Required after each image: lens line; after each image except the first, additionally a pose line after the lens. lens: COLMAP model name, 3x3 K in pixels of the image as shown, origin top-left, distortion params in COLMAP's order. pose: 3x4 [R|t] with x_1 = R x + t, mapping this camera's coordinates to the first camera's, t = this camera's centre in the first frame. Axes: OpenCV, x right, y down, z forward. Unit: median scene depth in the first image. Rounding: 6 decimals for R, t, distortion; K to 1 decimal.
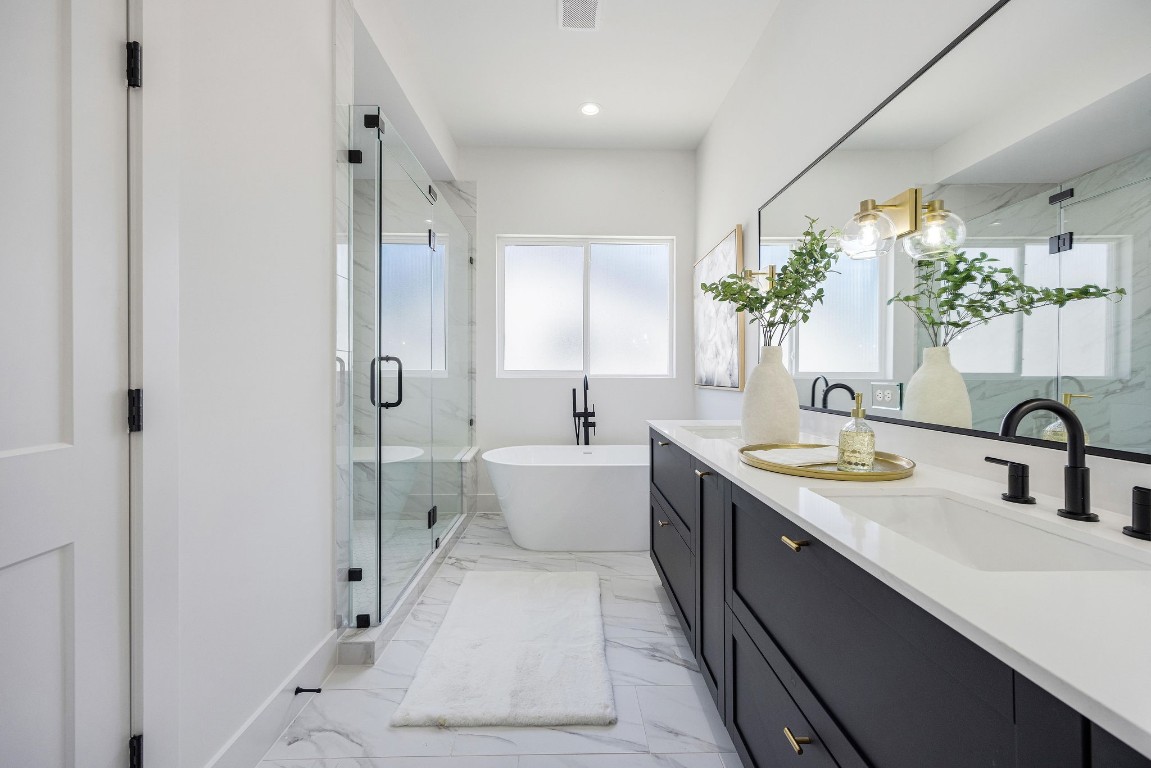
lens RADIAL K [[456.5, 0, 578.2], [0, 456.5, 374.9], [0, 0, 1]] dist [0.002484, 0.000452]
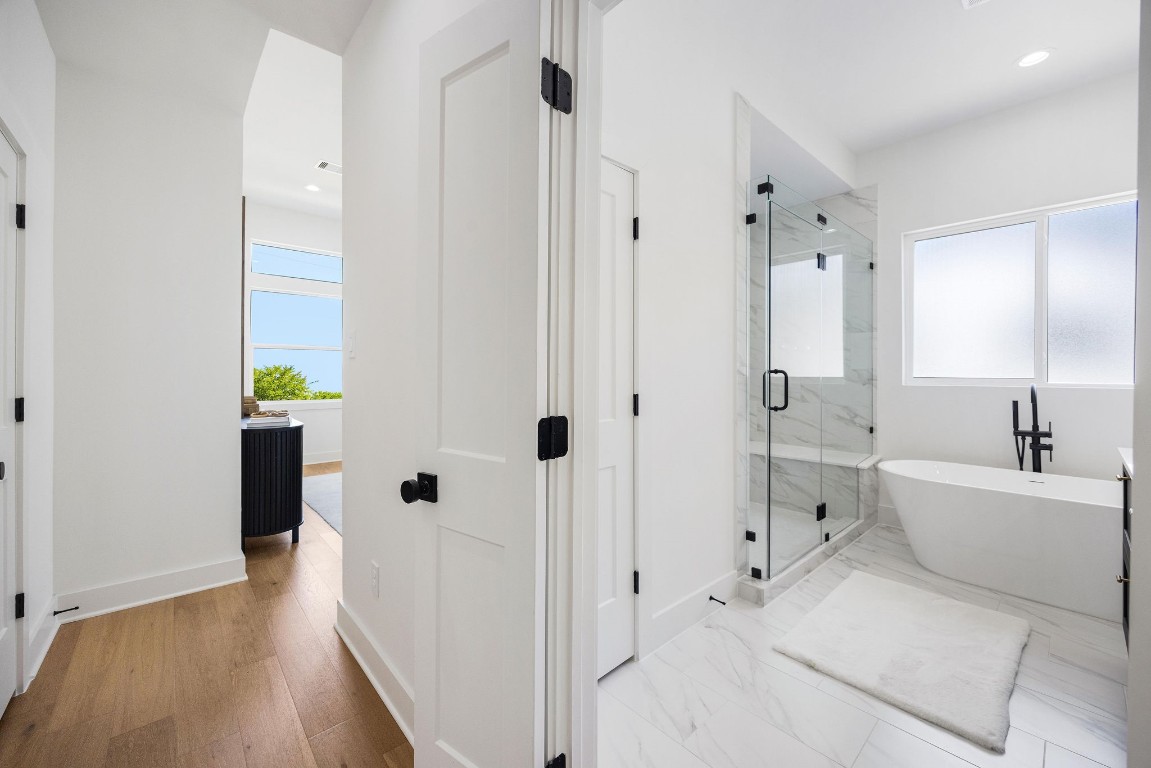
lens RADIAL K [[456.5, 0, 573.8], [0, 456.5, 371.4], [0, 0, 1]] dist [0.002484, 0.000452]
pose [[0.654850, -0.002591, -0.755755, 0.116165], [-0.003285, 0.999975, -0.006274, -0.018226], [0.755752, 0.006591, 0.654825, -0.166526]]
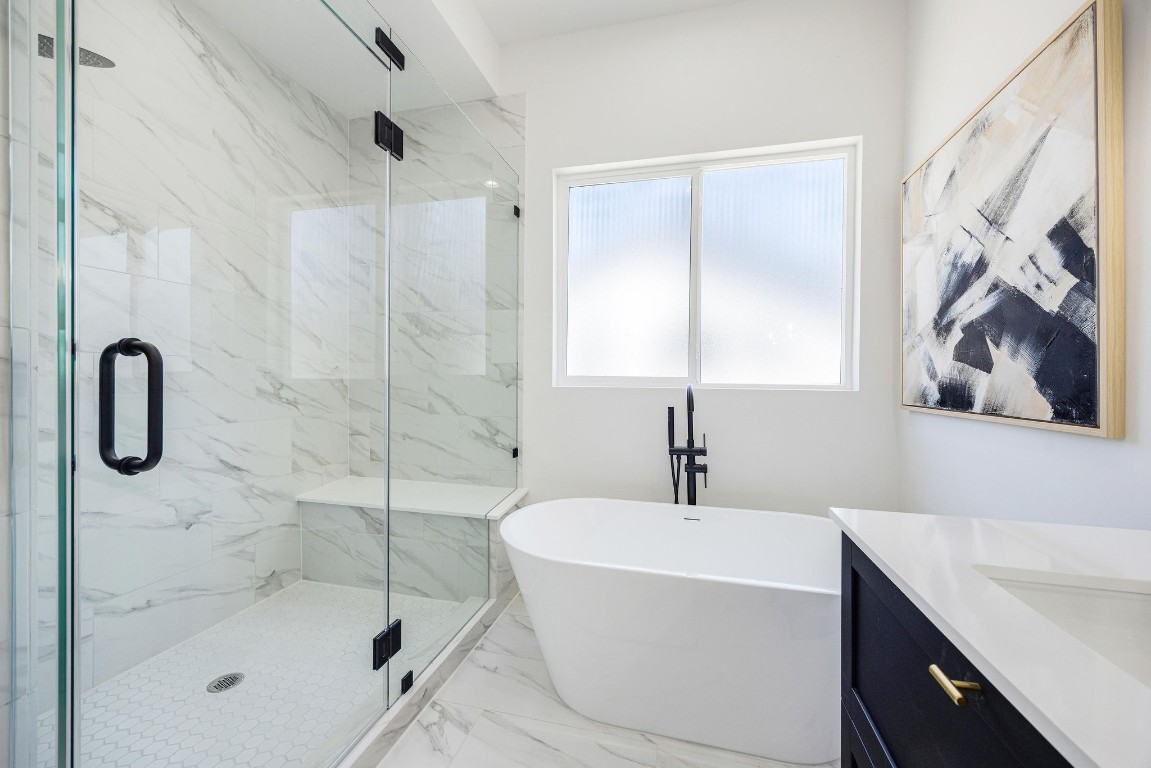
lens RADIAL K [[456.5, 0, 572.4], [0, 456.5, 377.4], [0, 0, 1]] dist [0.002484, 0.000452]
pose [[0.961935, 0.007518, -0.273174, 0.037706], [-0.008117, 0.999966, -0.001062, -0.008848], [0.273157, 0.003239, 0.961964, 0.483304]]
